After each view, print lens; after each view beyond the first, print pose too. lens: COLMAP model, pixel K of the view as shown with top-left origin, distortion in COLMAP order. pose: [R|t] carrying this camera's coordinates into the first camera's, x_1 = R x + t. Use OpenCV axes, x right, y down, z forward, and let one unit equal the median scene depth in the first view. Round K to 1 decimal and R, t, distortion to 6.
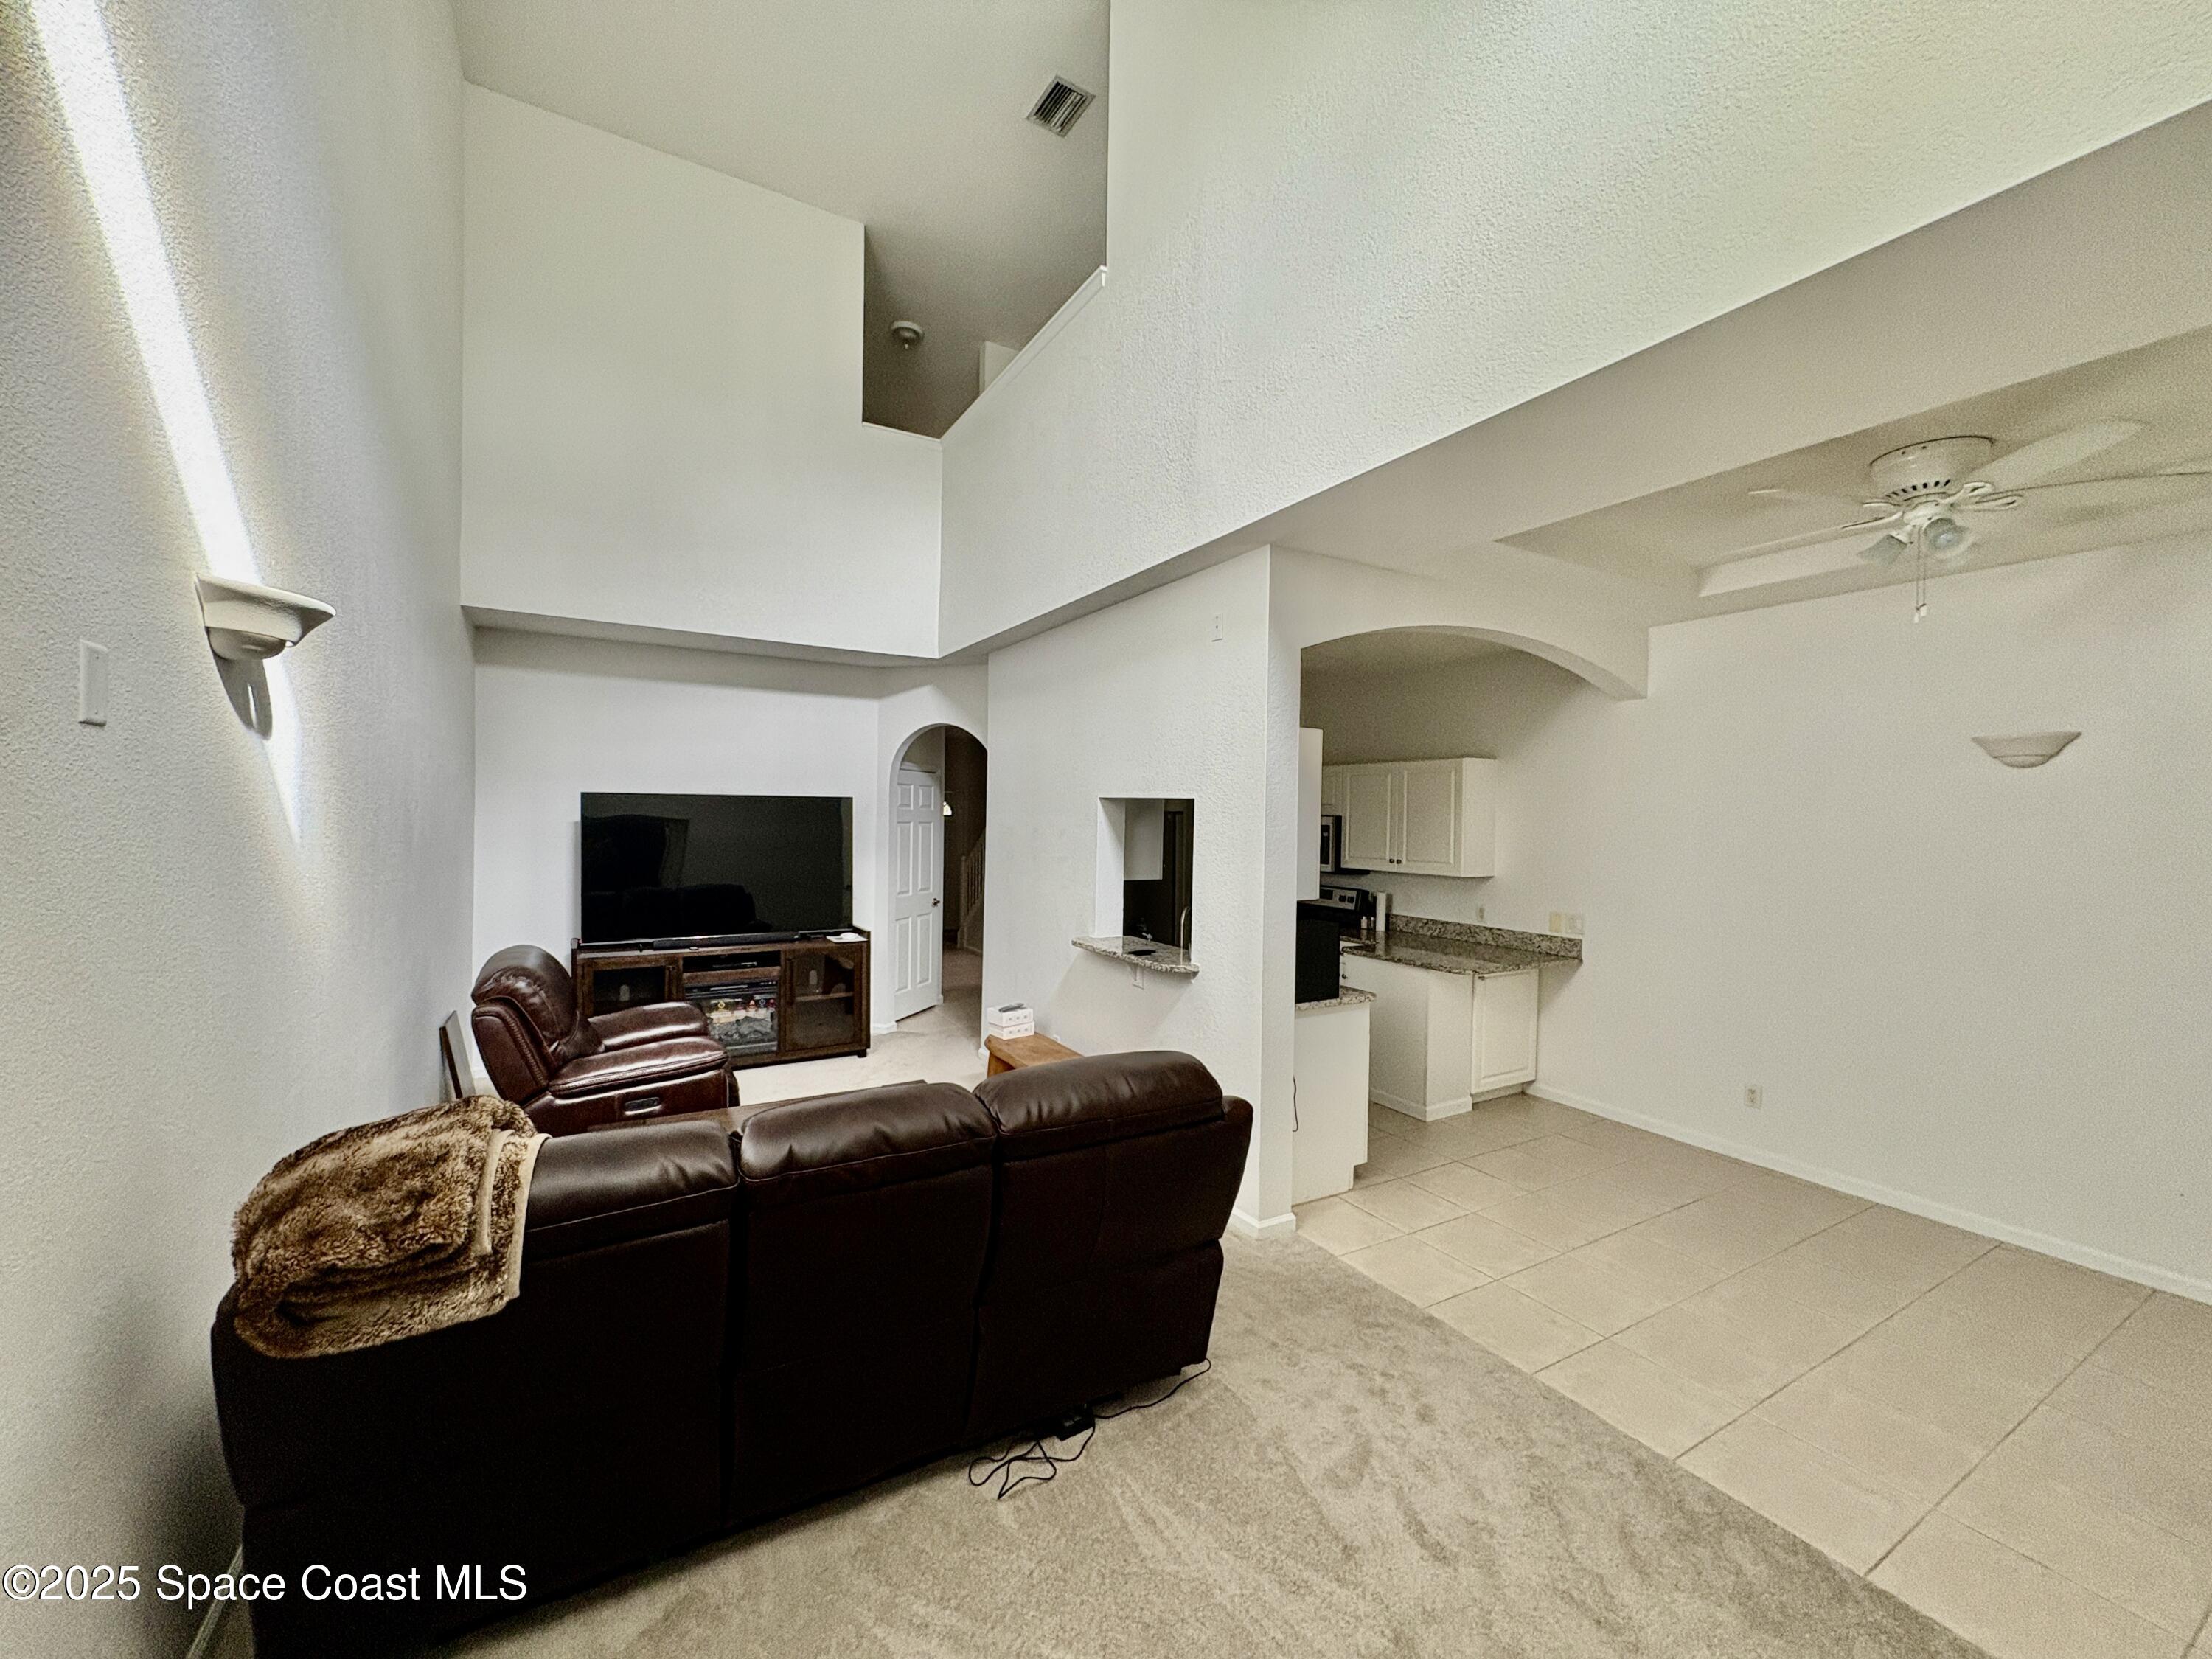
lens RADIAL K [[882.5, 0, 1099.0], [0, 882.5, 830.7], [0, 0, 1]] dist [-0.002428, 0.000130]
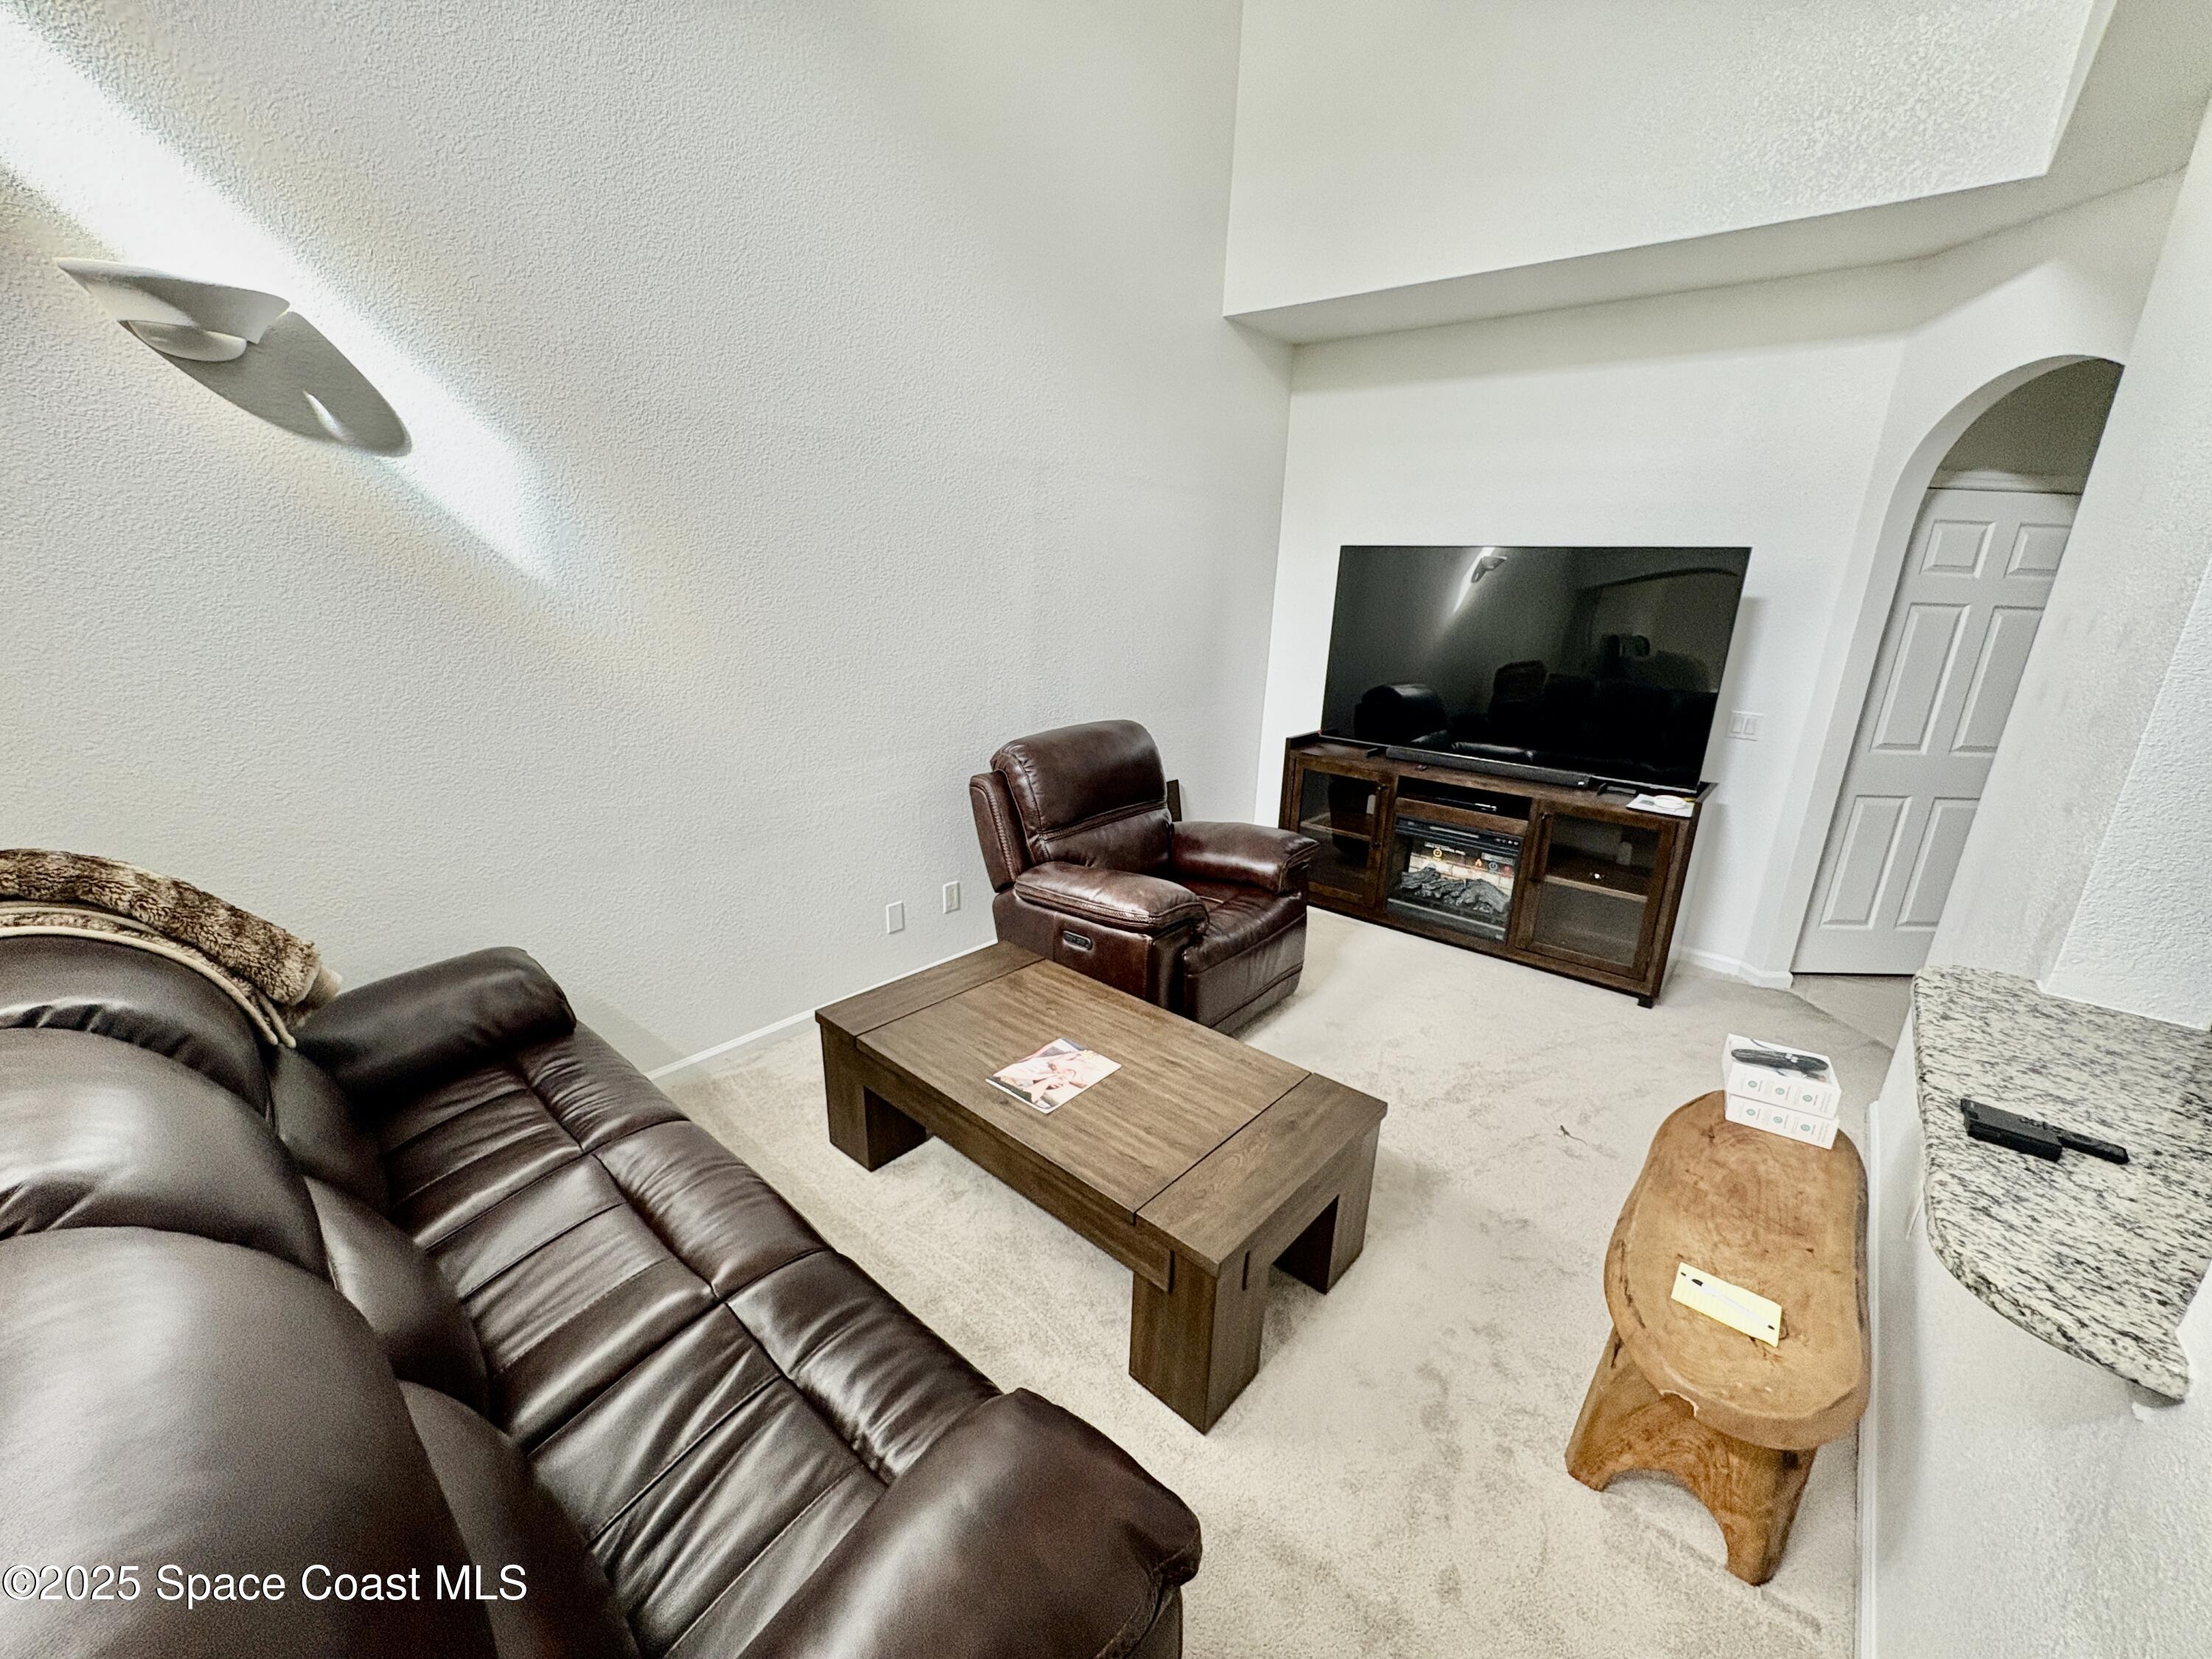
lens RADIAL K [[882.5, 0, 1100.9], [0, 882.5, 830.9], [0, 0, 1]] dist [-0.002428, 0.000130]
pose [[0.316084, 0.266514, -0.910528, 0.130163], [-0.035237, 0.962368, 0.269456, -0.002476], [0.948077, -0.053086, 0.313580, 0.508037]]
